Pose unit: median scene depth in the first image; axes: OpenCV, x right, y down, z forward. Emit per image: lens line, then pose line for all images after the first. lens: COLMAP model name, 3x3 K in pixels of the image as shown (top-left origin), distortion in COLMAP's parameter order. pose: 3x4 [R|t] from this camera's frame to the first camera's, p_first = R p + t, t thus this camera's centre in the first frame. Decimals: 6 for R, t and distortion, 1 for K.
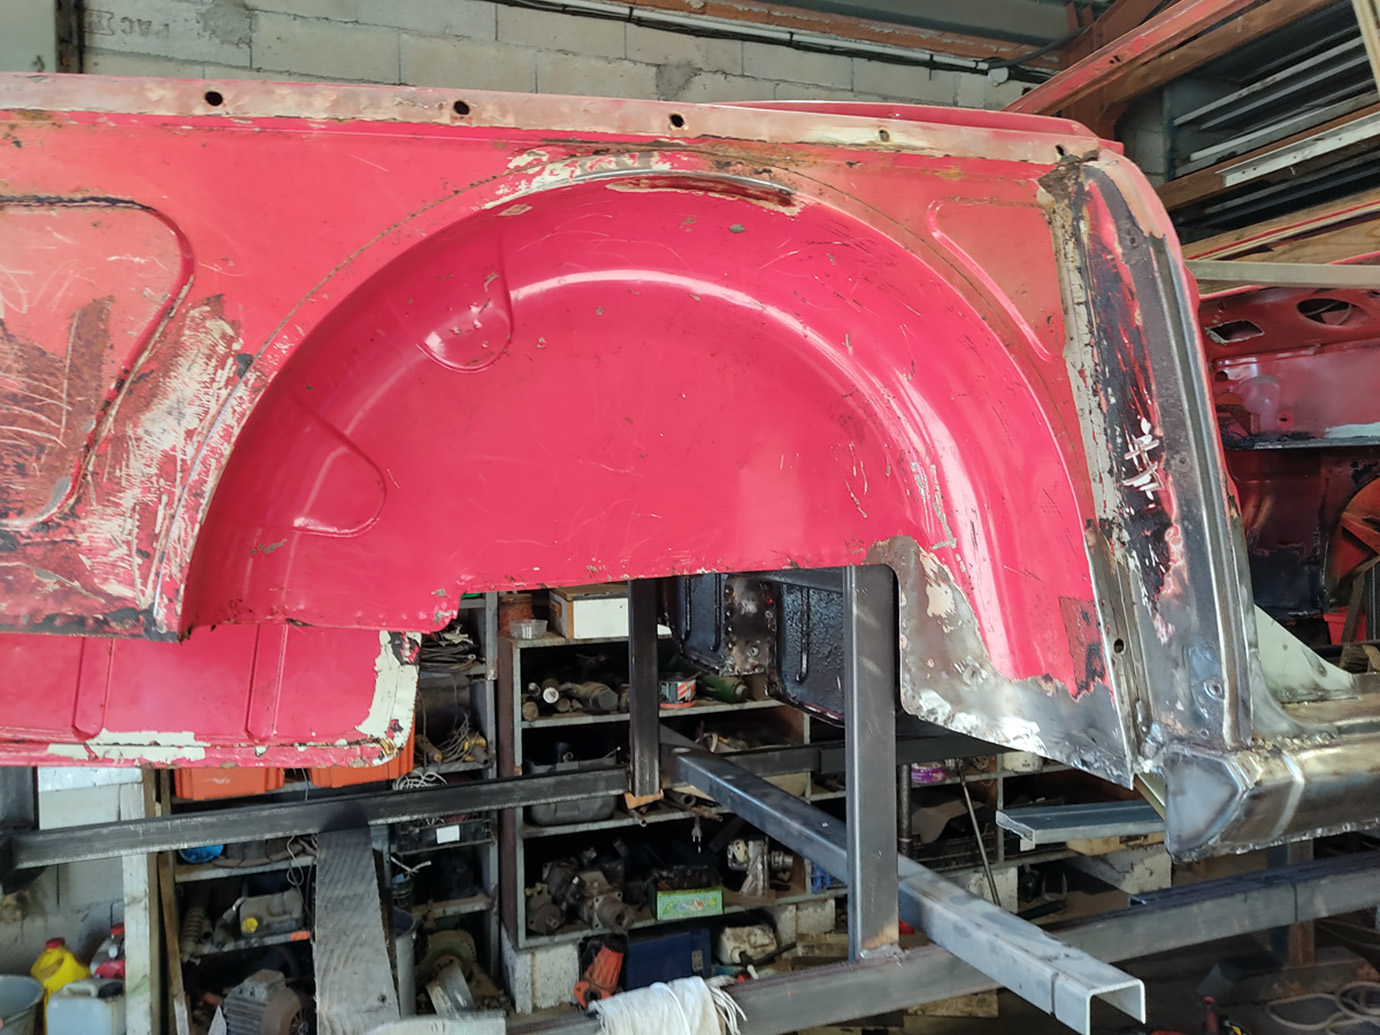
lens RADIAL K [[1047.0, 0, 690.1], [0, 1047.0, 515.8], [0, 0, 1]] dist [0.101719, -0.152733]
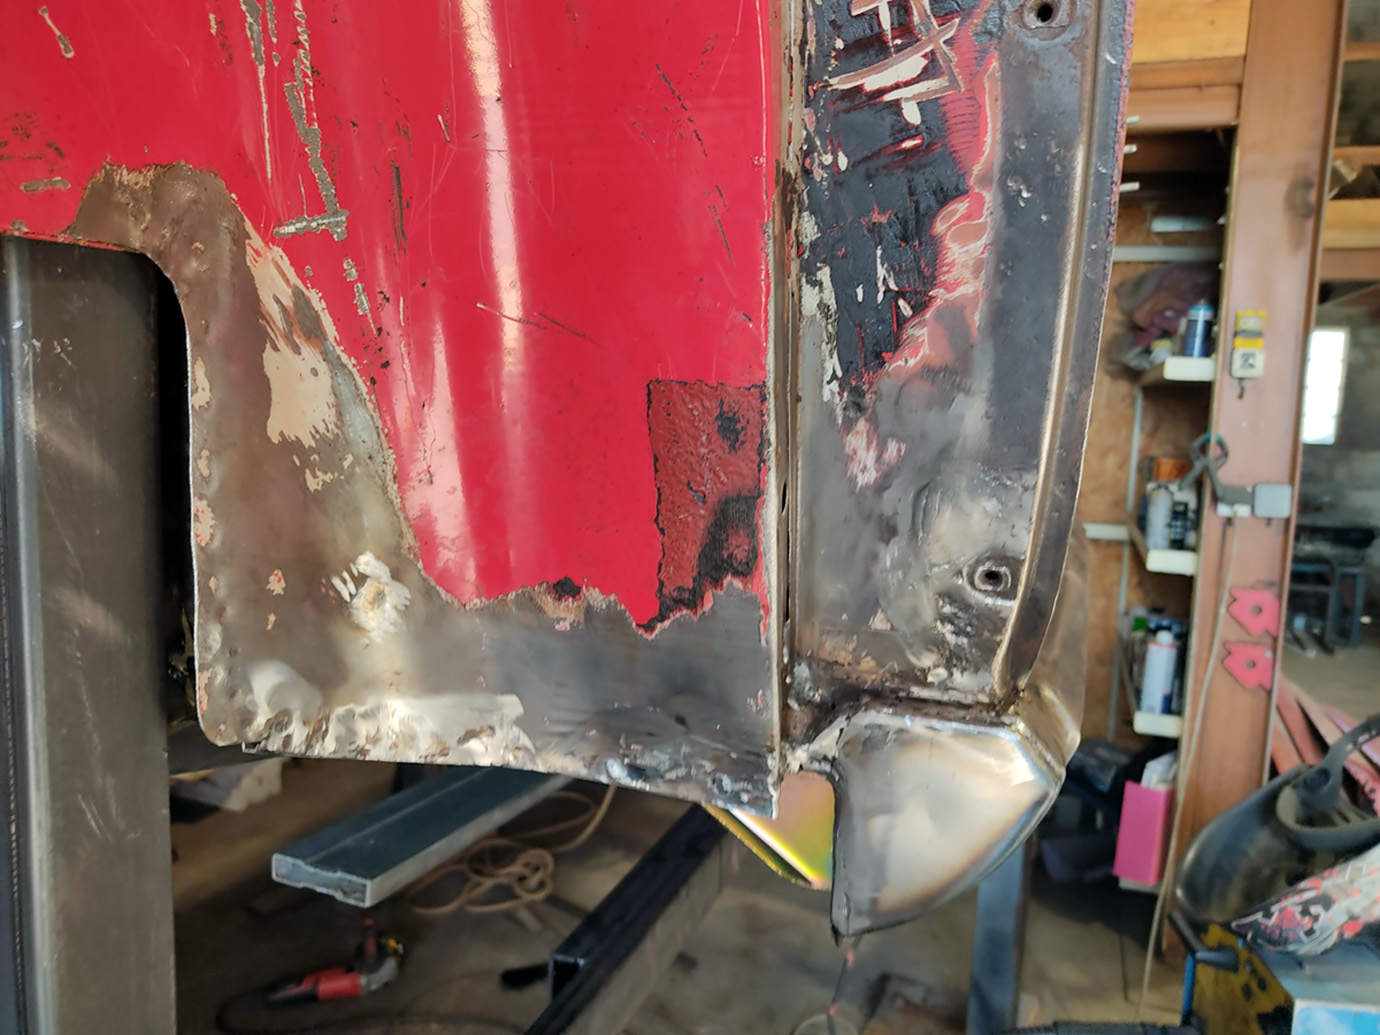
lens RADIAL K [[1047.0, 0, 690.1], [0, 1047.0, 515.8], [0, 0, 1]] dist [0.101719, -0.152733]
pose [[0.651759, -0.053506, 0.756537, 0.061714], [-0.033383, 0.994518, 0.099096, 0.082565], [-0.757691, -0.089842, 0.646400, 0.696891]]
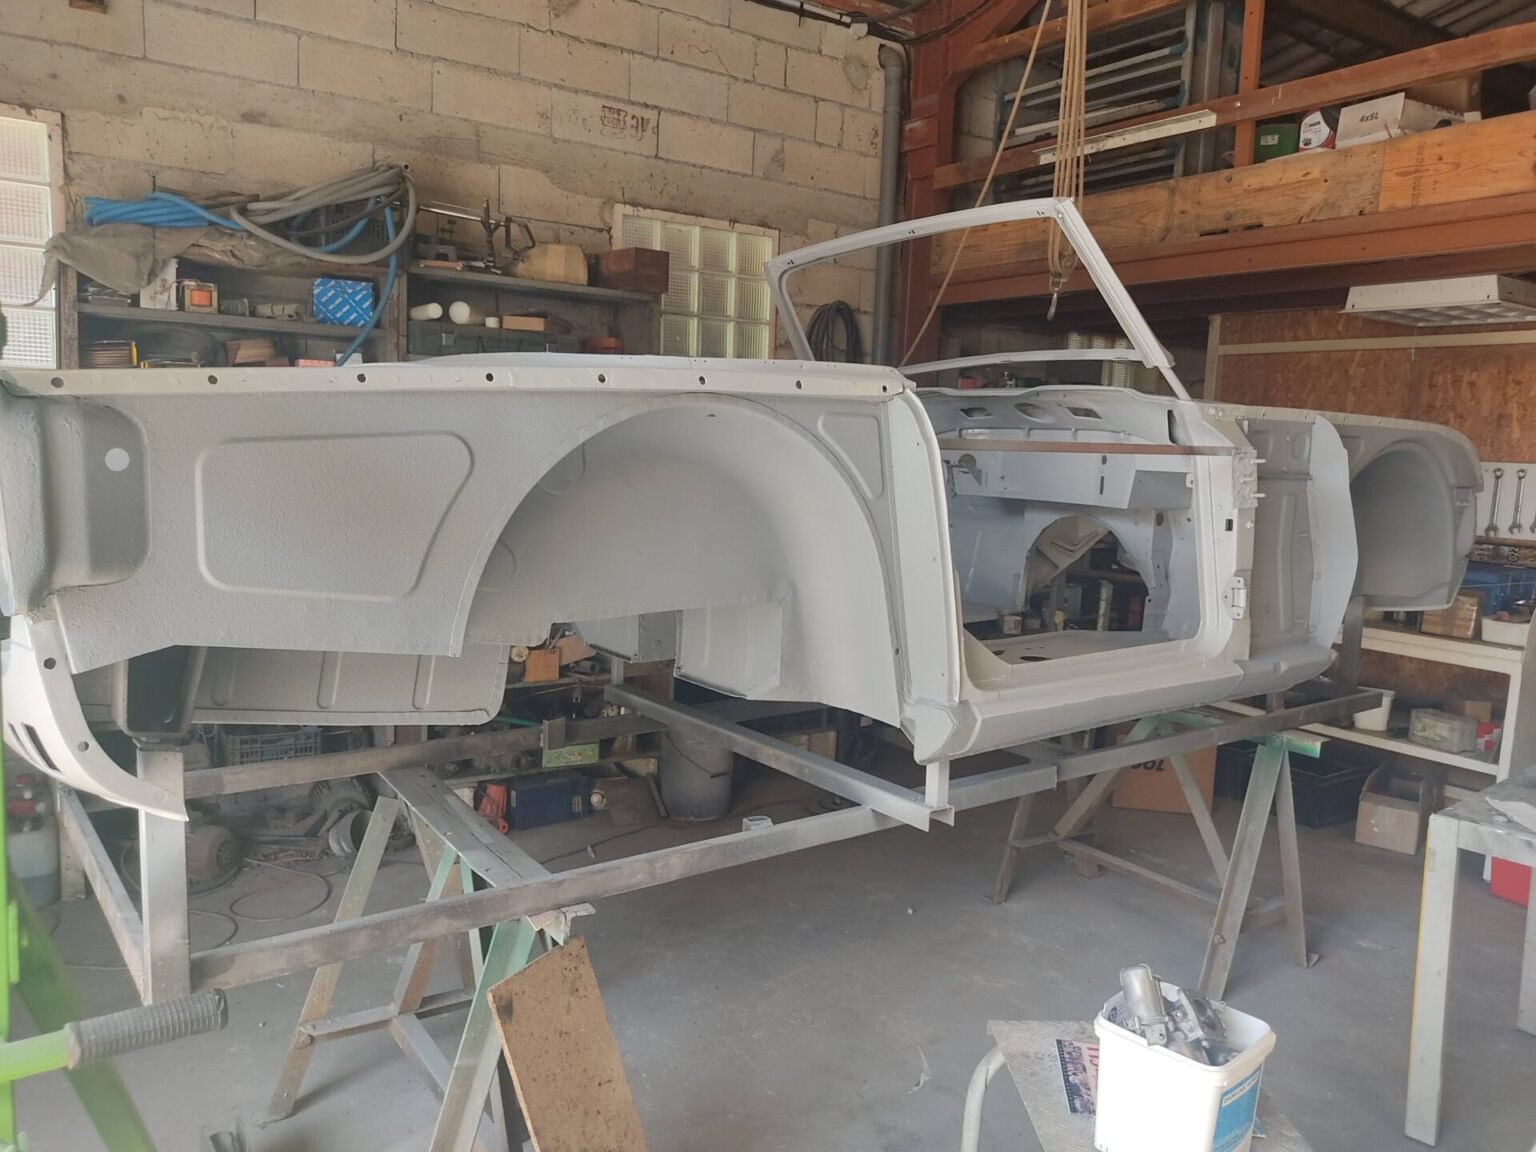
lens RADIAL K [[1144.4, 0, 764.0], [0, 1144.4, 575.2], [0, 0, 1]] dist [0.072130, -0.067667]
pose [[0.969904, 0.025573, 0.242140, -0.105656], [-0.052839, 0.992877, 0.106788, 0.023402], [-0.237684, -0.116369, 0.964347, -0.251107]]
